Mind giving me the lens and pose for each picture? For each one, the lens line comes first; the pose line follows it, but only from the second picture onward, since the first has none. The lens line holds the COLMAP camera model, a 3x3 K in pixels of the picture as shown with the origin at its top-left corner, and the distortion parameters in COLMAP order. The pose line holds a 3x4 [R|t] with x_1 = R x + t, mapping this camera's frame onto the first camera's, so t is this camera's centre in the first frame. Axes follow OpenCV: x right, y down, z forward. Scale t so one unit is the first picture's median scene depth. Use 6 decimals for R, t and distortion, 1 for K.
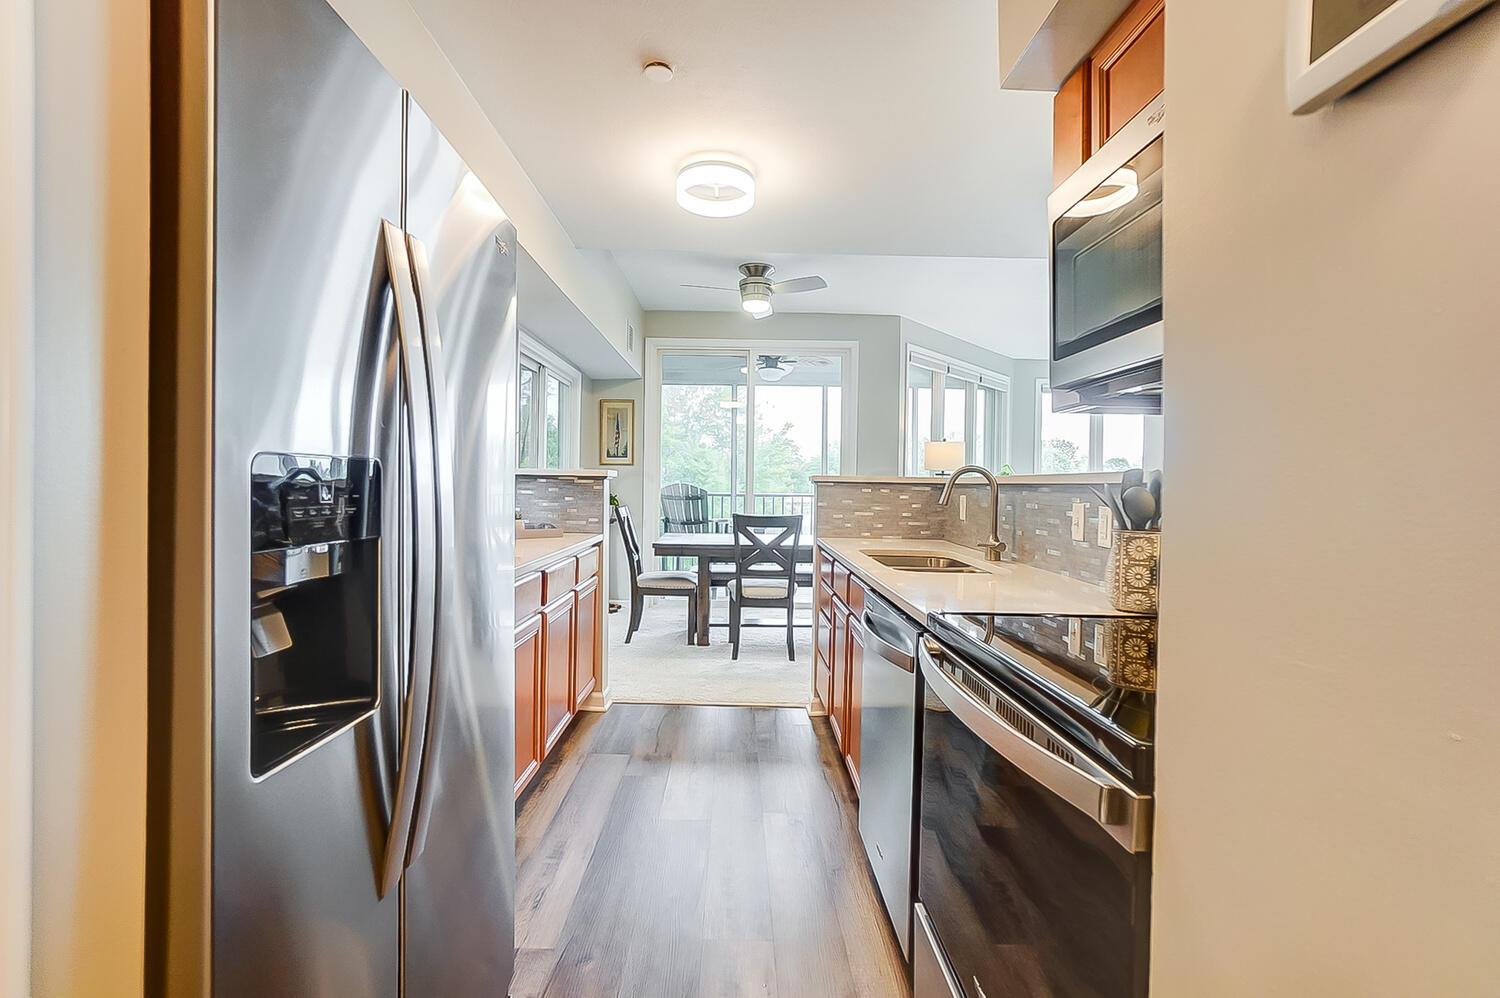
lens RADIAL K [[712.5, 0, 750.0], [0, 712.5, 499.0], [0, 0, 1]] dist [0.004207, 0.000380]
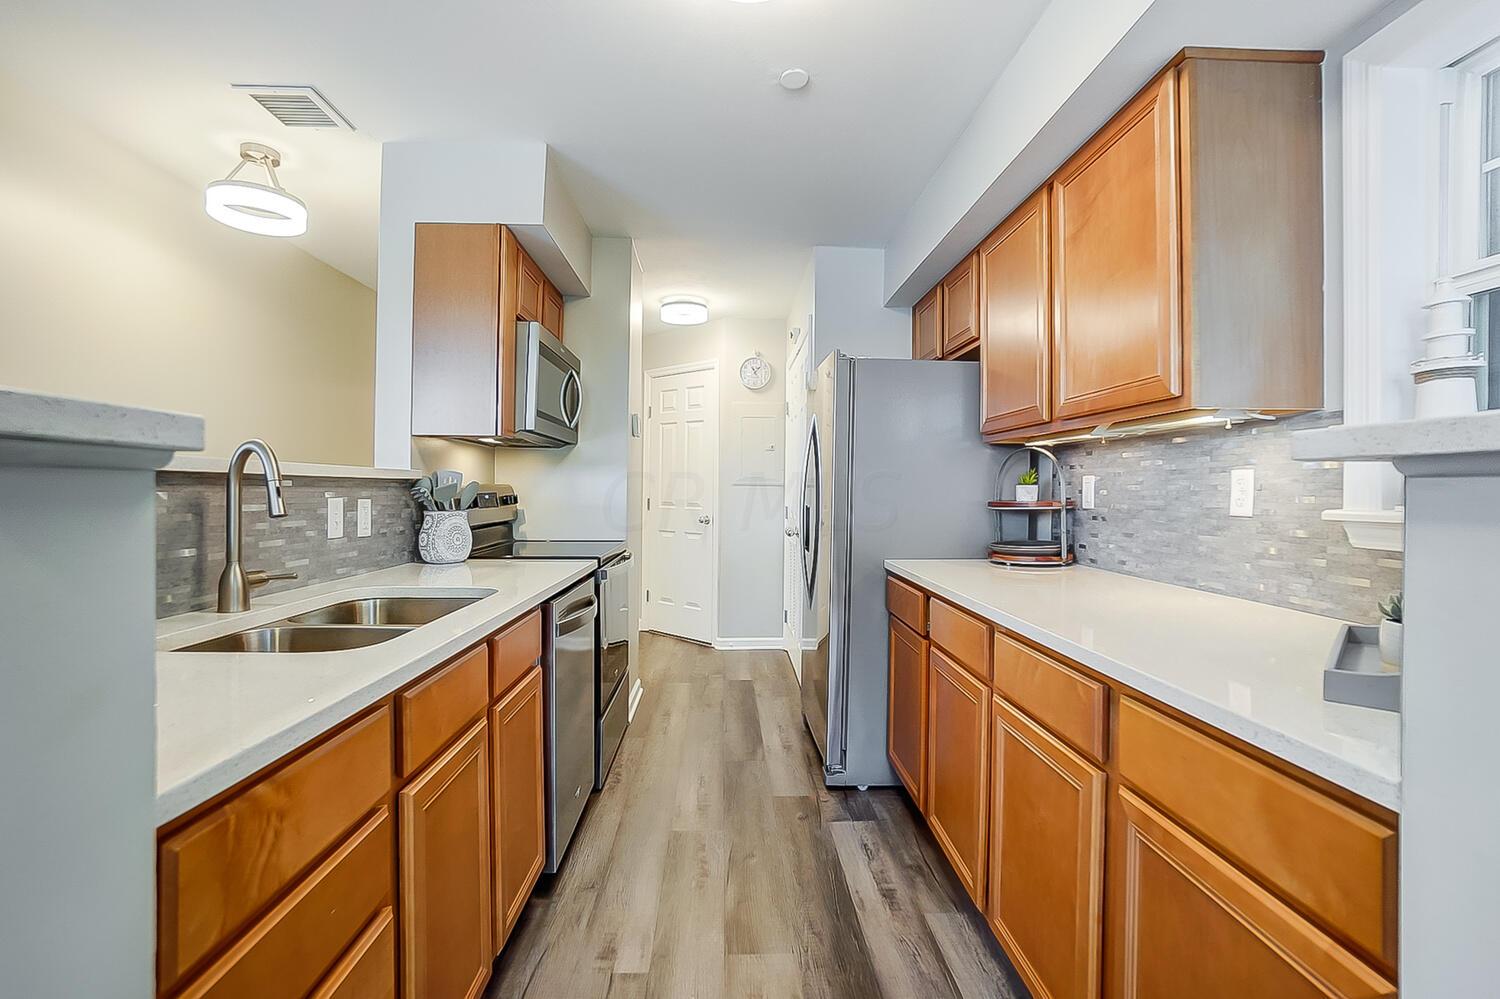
lens RADIAL K [[712.5, 0, 750.0], [0, 712.5, 499.5], [0, 0, 1]] dist [0.004207, 0.000380]
pose [[-0.999495, -0.027407, -0.016087, -0.063830], [-0.027942, 0.999030, 0.034027, -0.038582], [0.015139, 0.034459, -0.999291, 1.917811]]
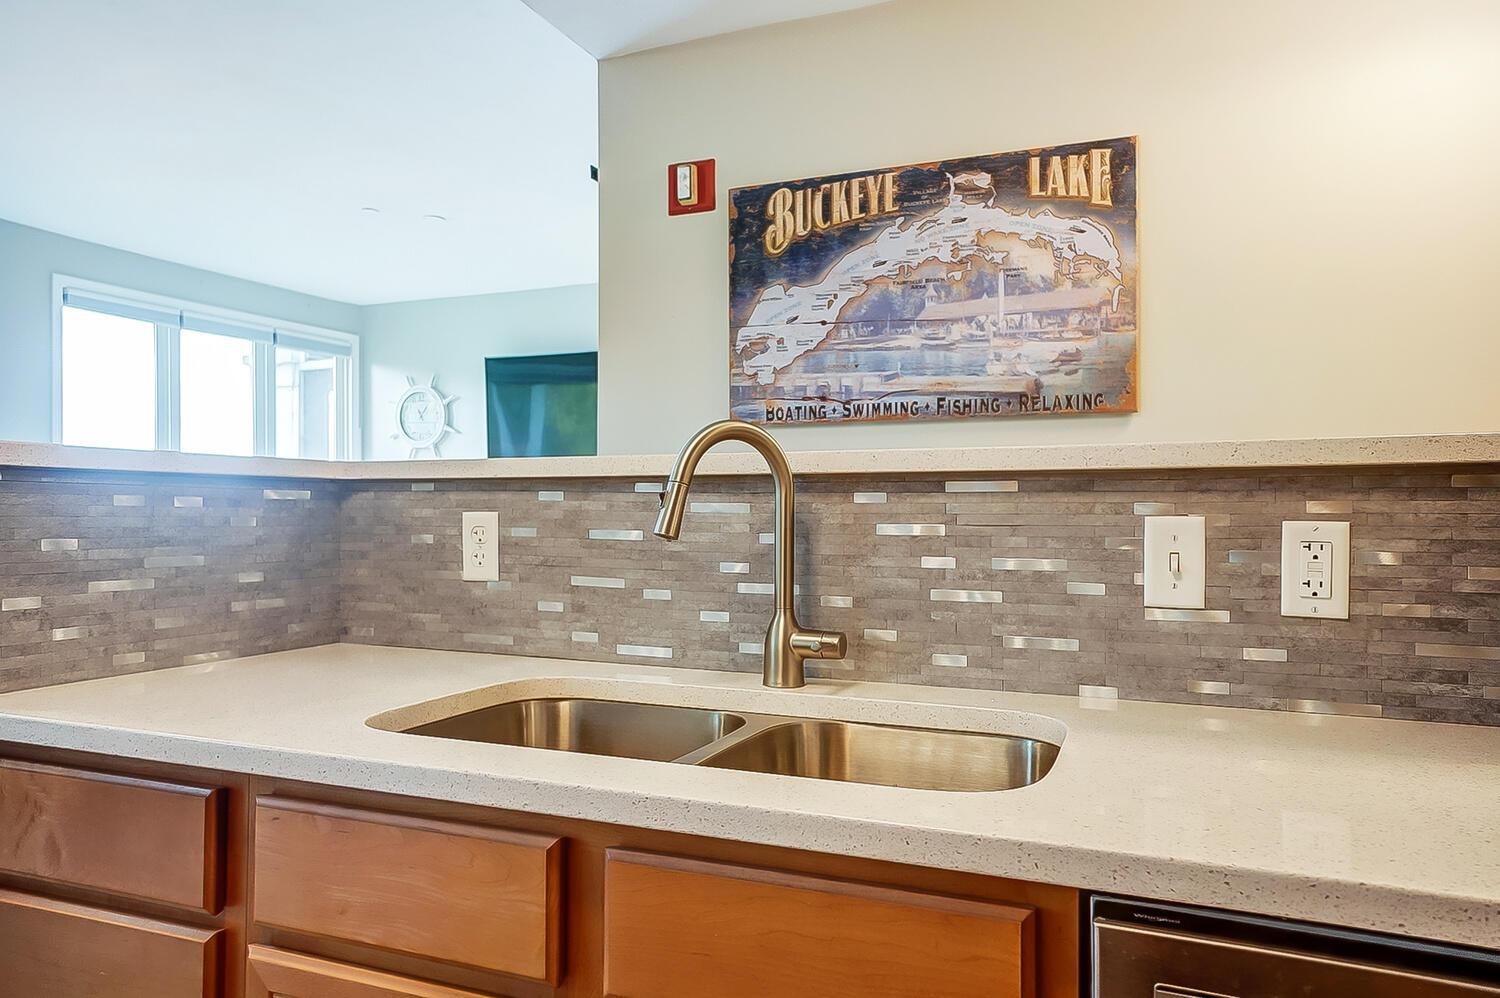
lens RADIAL K [[1109.9, 0, 750.0], [0, 1109.9, 499.0], [0, 0, 1]] dist [-0.001248, -0.000570]
pose [[0.427856, -0.011789, 0.903770, -0.219406], [0.028287, 0.999600, -0.000353, -0.010958], [-0.903404, 0.025716, 0.428019, 0.936471]]
